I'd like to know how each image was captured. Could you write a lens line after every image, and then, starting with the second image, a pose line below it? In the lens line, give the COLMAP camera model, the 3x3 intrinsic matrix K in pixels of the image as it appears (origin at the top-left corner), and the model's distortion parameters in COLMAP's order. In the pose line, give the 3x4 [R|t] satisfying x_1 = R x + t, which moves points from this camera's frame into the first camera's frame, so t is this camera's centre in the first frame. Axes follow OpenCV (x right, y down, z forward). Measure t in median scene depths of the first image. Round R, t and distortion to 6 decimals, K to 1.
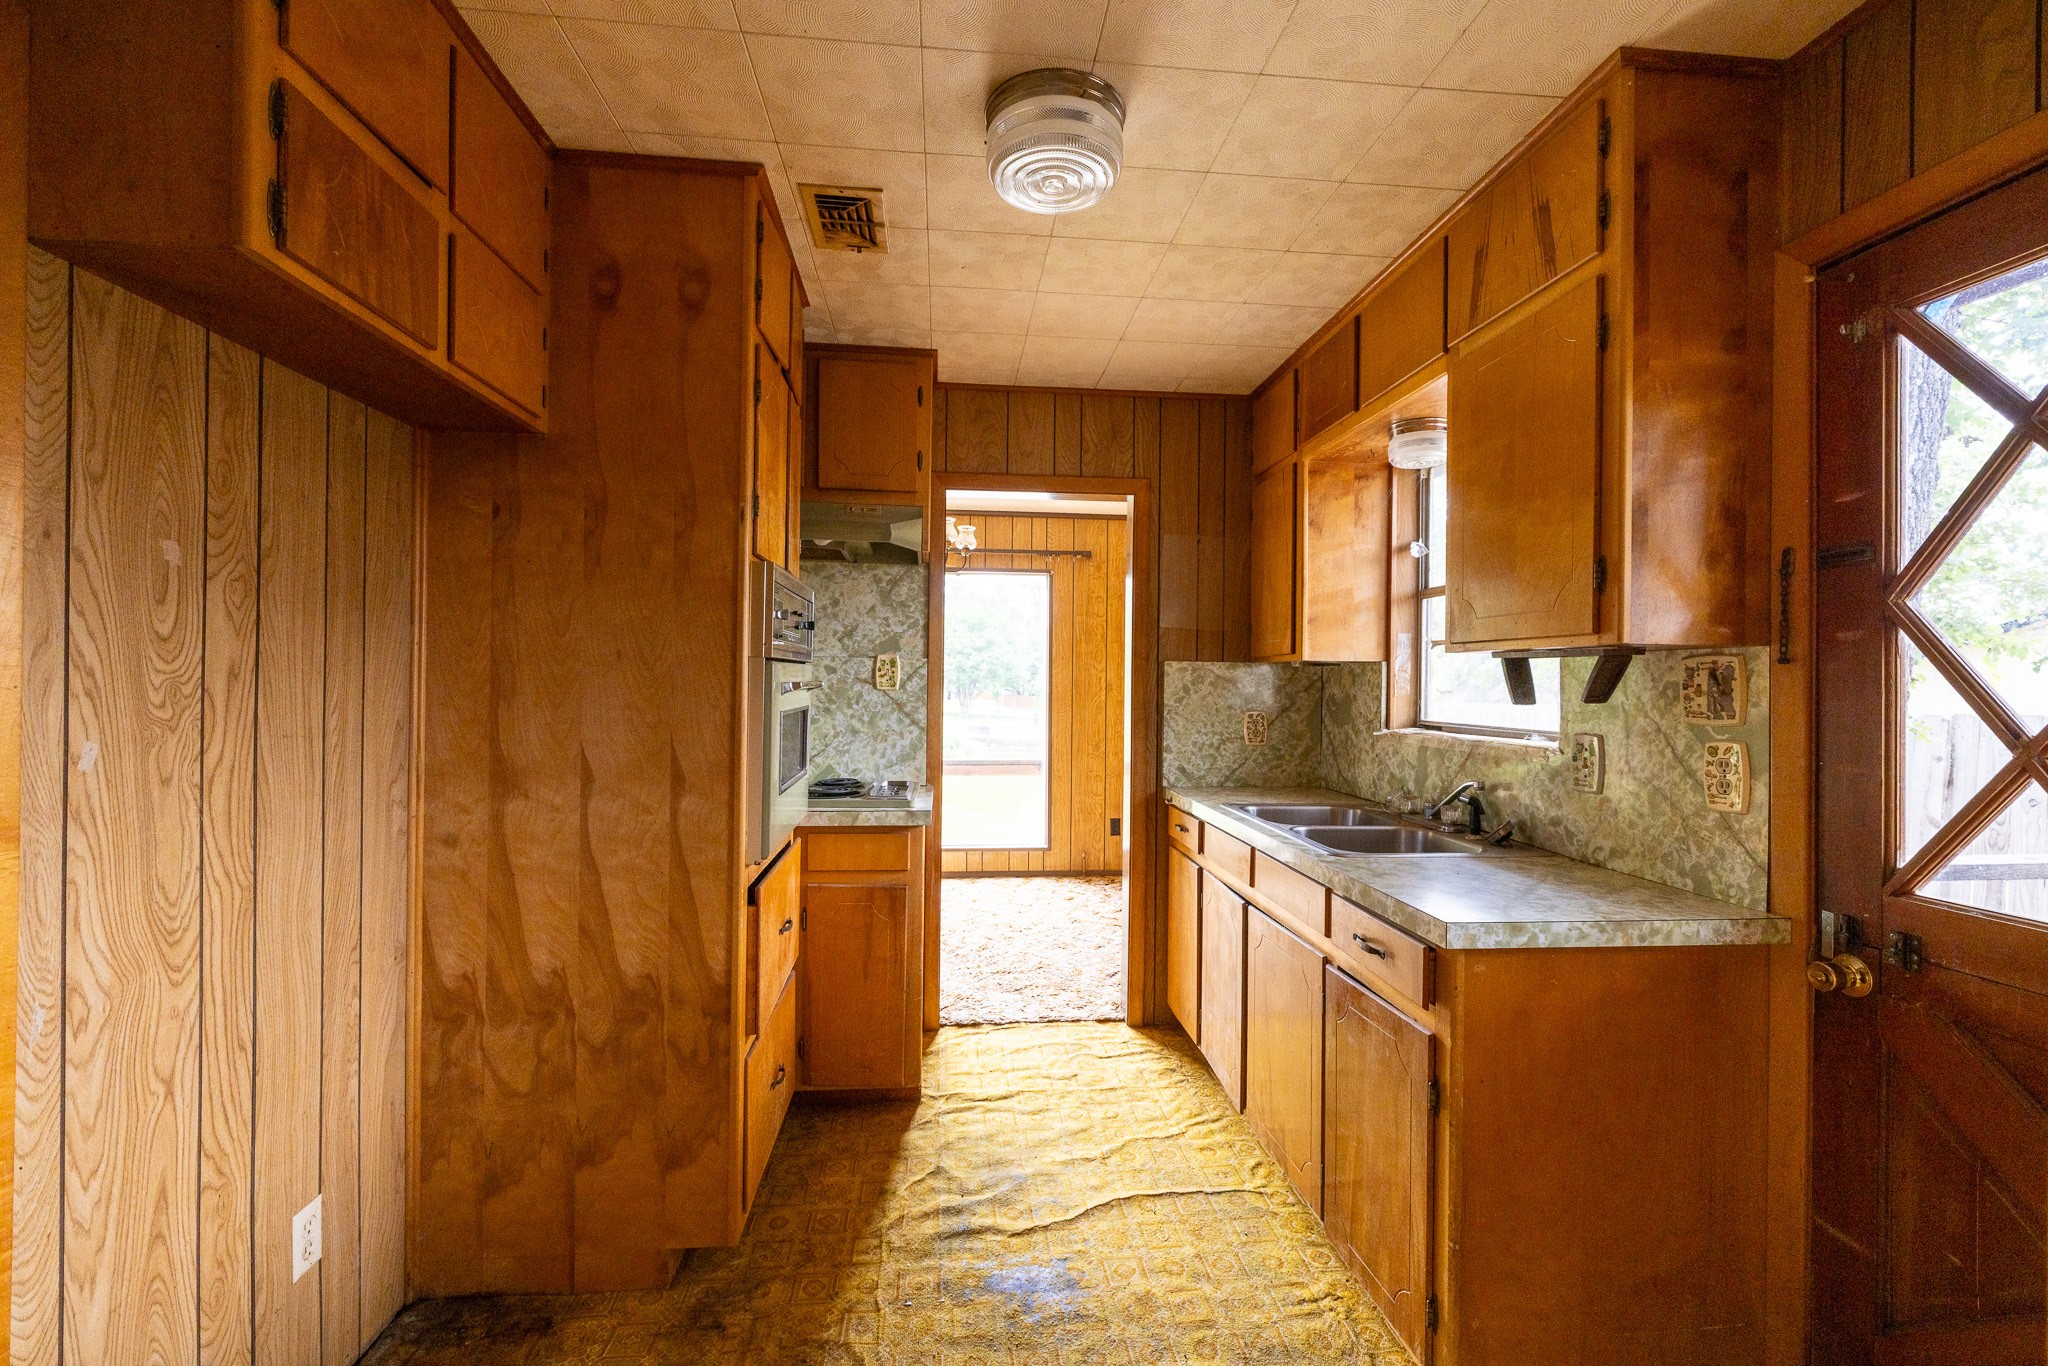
lens RADIAL K [[853.7, 0, 1016.6], [0, 853.7, 674.7], [0, 0, 1]] dist [0.000540, 0.000475]
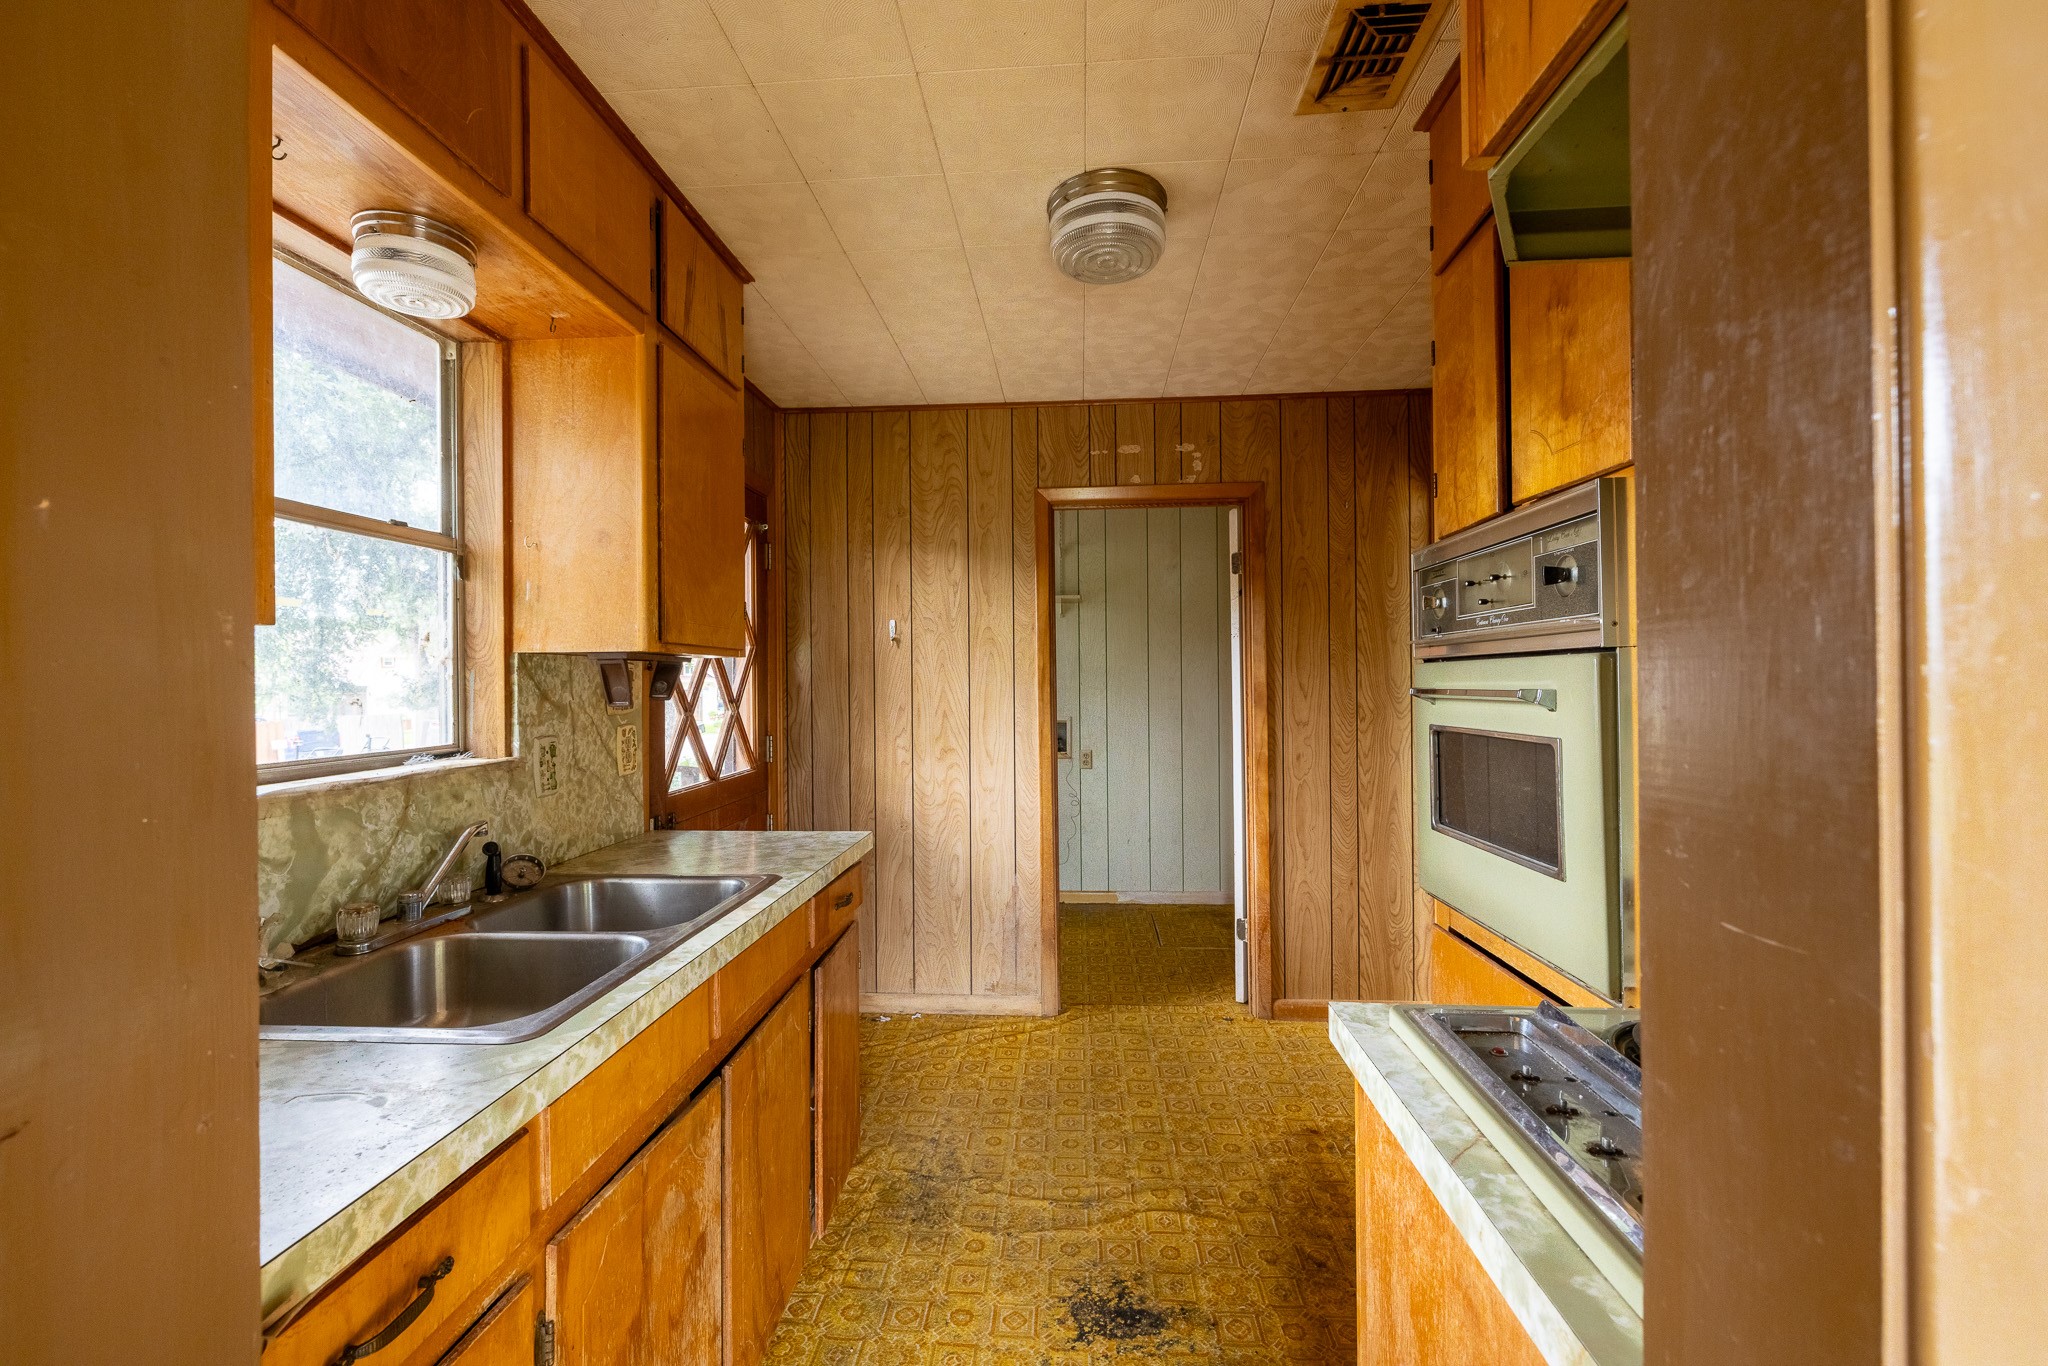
lens RADIAL K [[853.7, 0, 1016.6], [0, 853.7, 674.7], [0, 0, 1]] dist [0.000540, 0.000475]
pose [[-0.986094, -0.003706, 0.166149, -0.027326], [-0.005804, 0.999909, -0.012143, 0.007776], [-0.166089, -0.012939, -0.986026, 1.959873]]
